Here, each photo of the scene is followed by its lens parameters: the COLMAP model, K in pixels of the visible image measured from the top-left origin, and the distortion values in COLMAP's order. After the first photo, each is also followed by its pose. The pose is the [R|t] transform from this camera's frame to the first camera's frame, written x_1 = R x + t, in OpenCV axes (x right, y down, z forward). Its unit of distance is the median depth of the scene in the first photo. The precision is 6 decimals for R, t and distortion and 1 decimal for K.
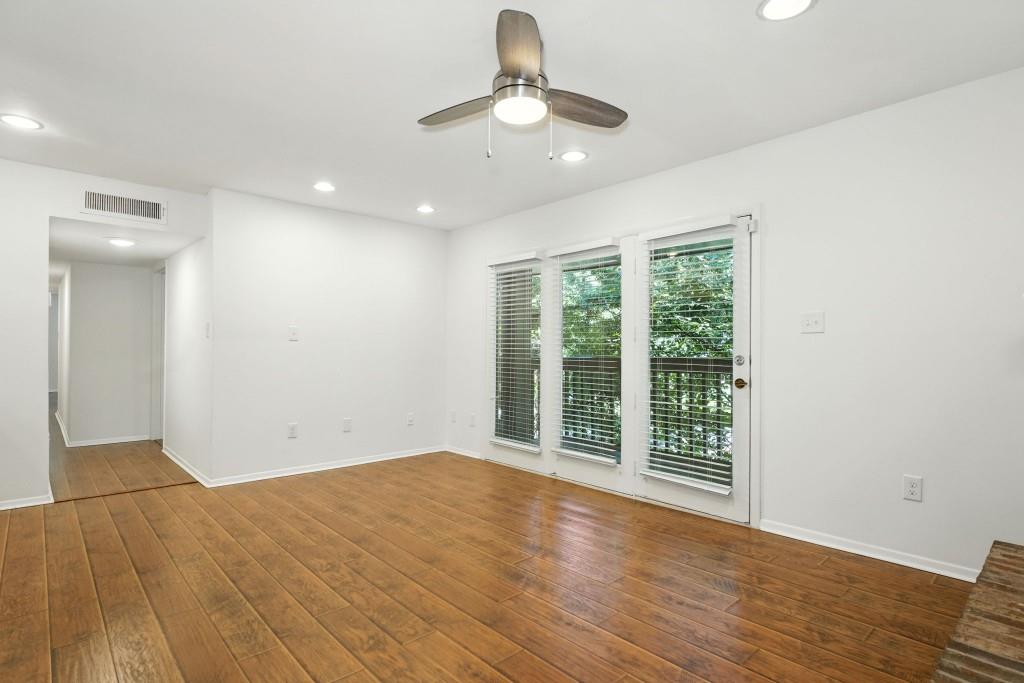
lens RADIAL K [[527.6, 0, 512.7], [0, 527.6, 347.1], [0, 0, 1]] dist [-0.006636, -0.000717]
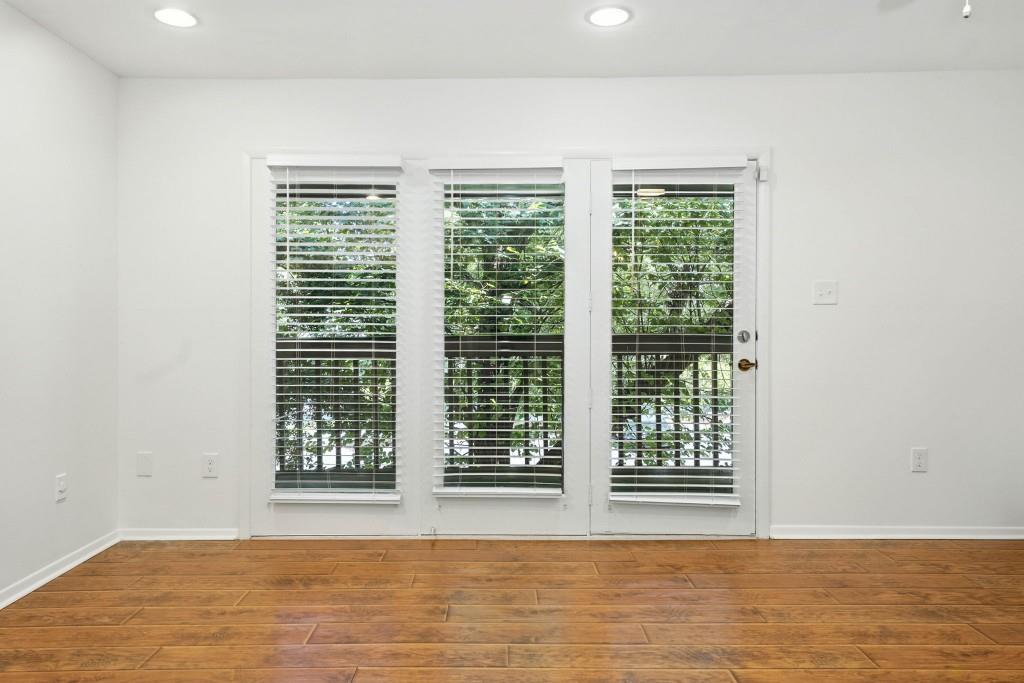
lens RADIAL K [[651.6, 0, 514.5], [0, 651.6, 337.8], [0, 0, 1]] dist [0.022016, -0.003467]
pose [[0.673156, -0.005309, 0.739481, -0.530256], [0.002363, 0.999985, 0.005029, 0.020736], [-0.739496, -0.001638, 0.673159, 0.561349]]
